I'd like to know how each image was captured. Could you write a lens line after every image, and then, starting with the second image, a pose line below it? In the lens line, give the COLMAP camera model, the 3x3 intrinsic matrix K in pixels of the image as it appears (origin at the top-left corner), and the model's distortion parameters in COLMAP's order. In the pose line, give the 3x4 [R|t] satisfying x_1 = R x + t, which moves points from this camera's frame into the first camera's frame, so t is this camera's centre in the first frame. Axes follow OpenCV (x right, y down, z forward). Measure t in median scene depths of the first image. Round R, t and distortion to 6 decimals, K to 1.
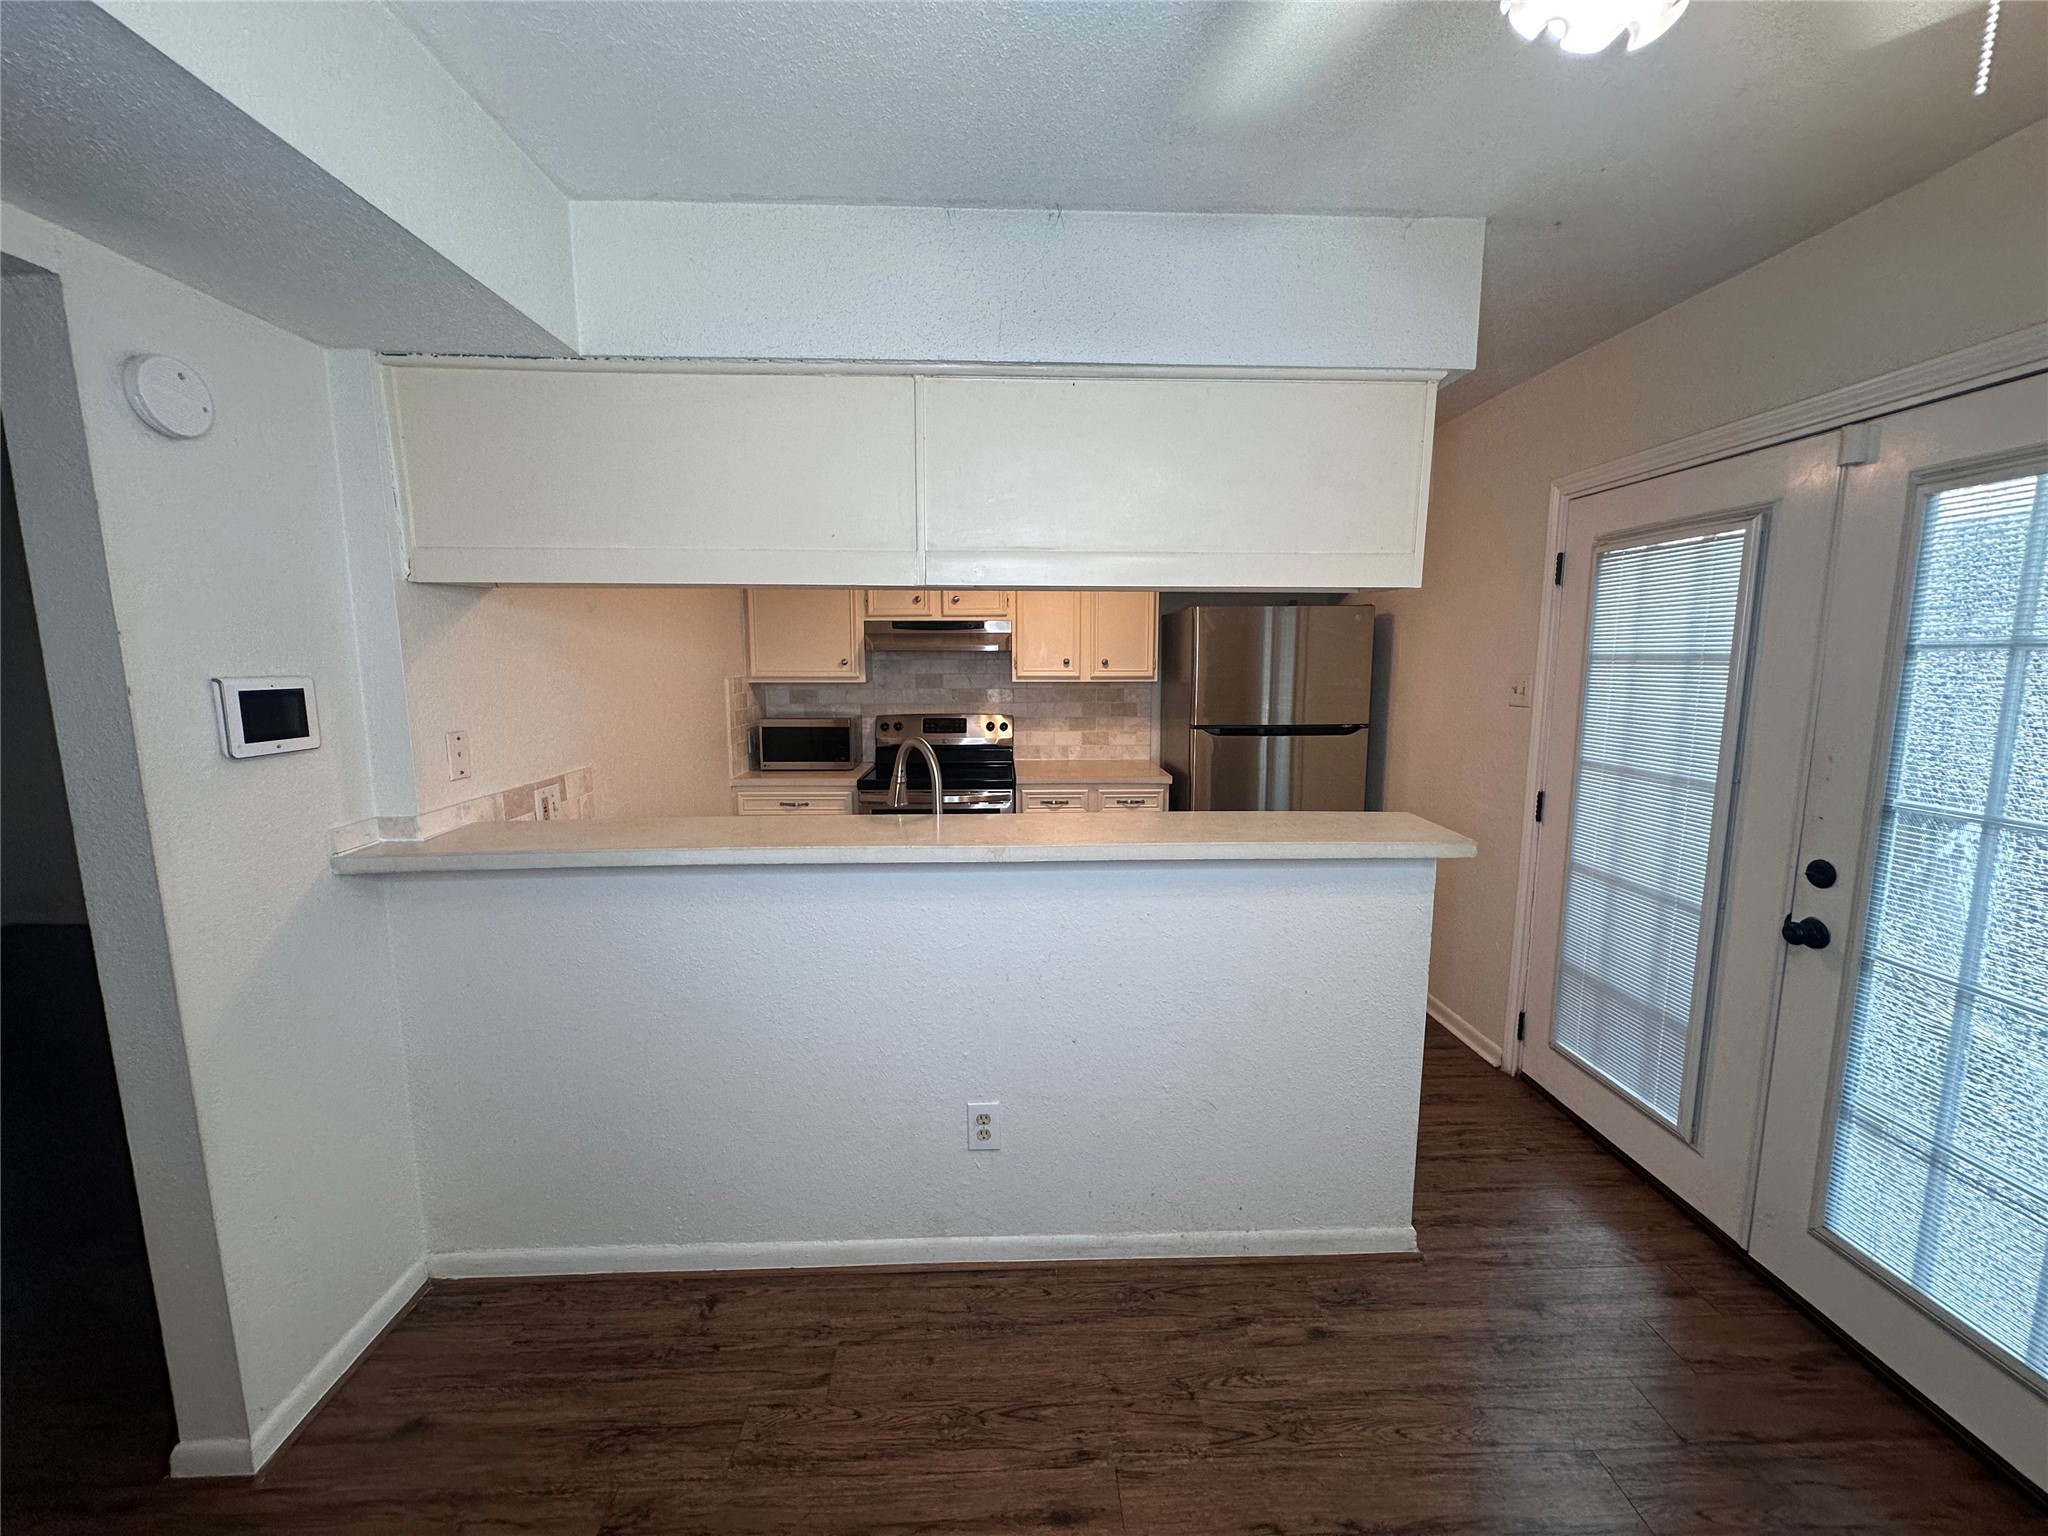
lens RADIAL K [[791.3, 0, 1024.0], [0, 791.3, 768.0], [0, 0, 1]] dist [-0.000450, 0.000004]
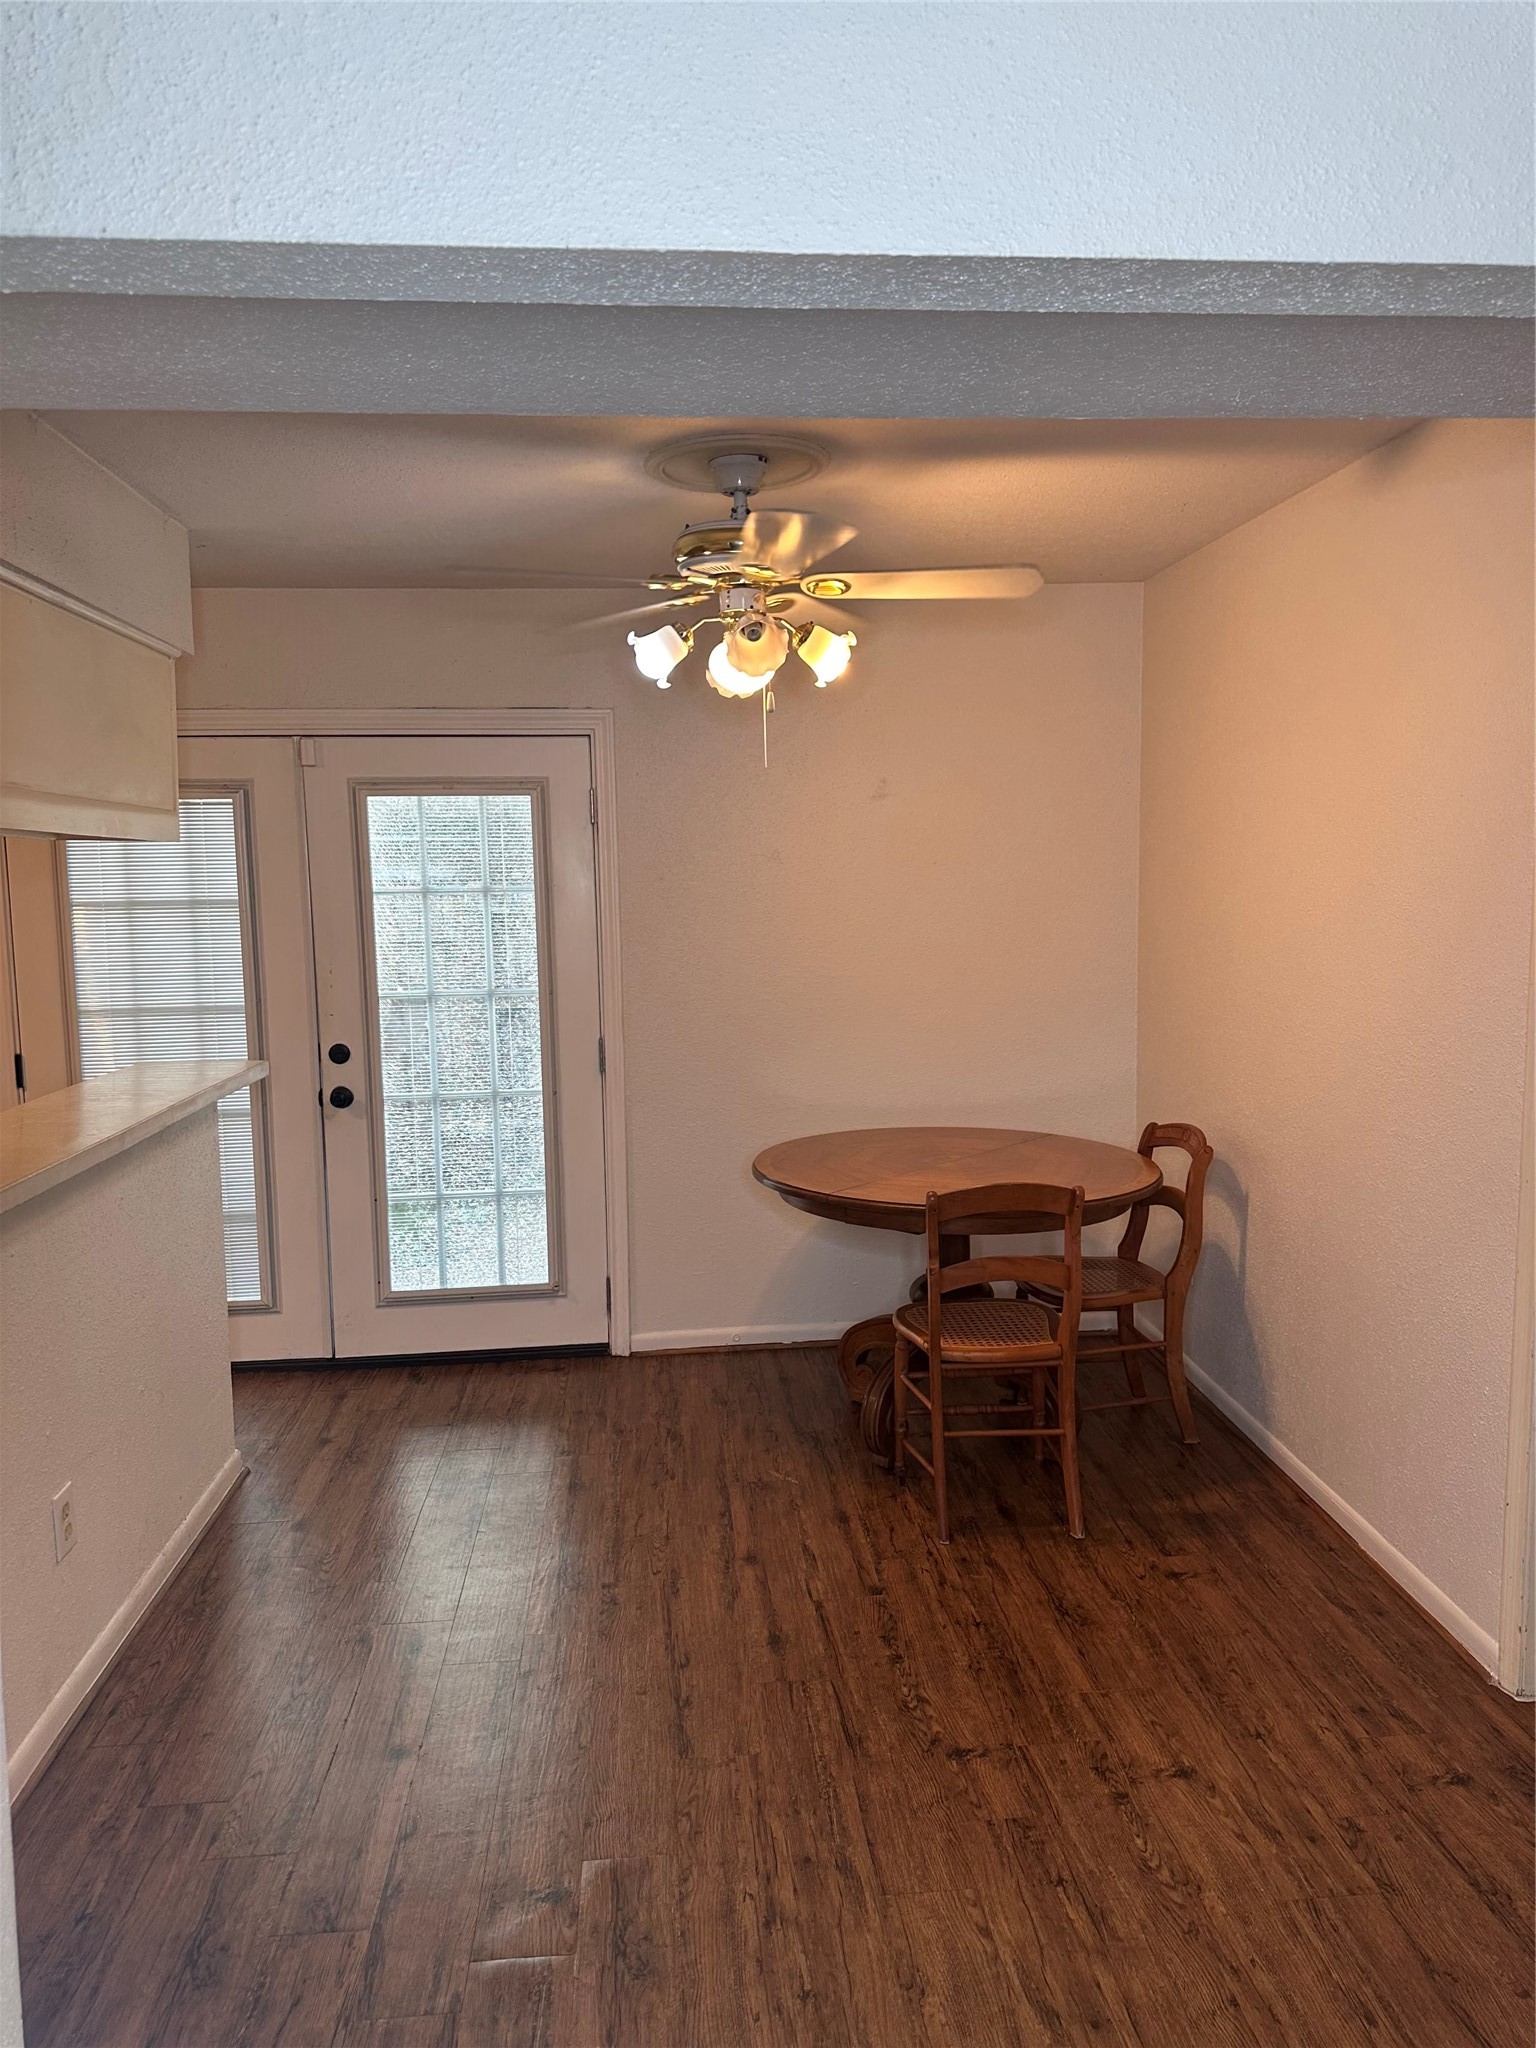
lens RADIAL K [[1449.9, 0, 760.8], [0, 1449.9, 1016.8], [0, 0, 1]] dist [0.069768, -0.096106]
pose [[-0.043224, -0.093540, 0.994677, -0.552223], [0.156494, 0.982683, 0.099212, -0.024345], [-0.986733, 0.159949, -0.027837, 0.112328]]
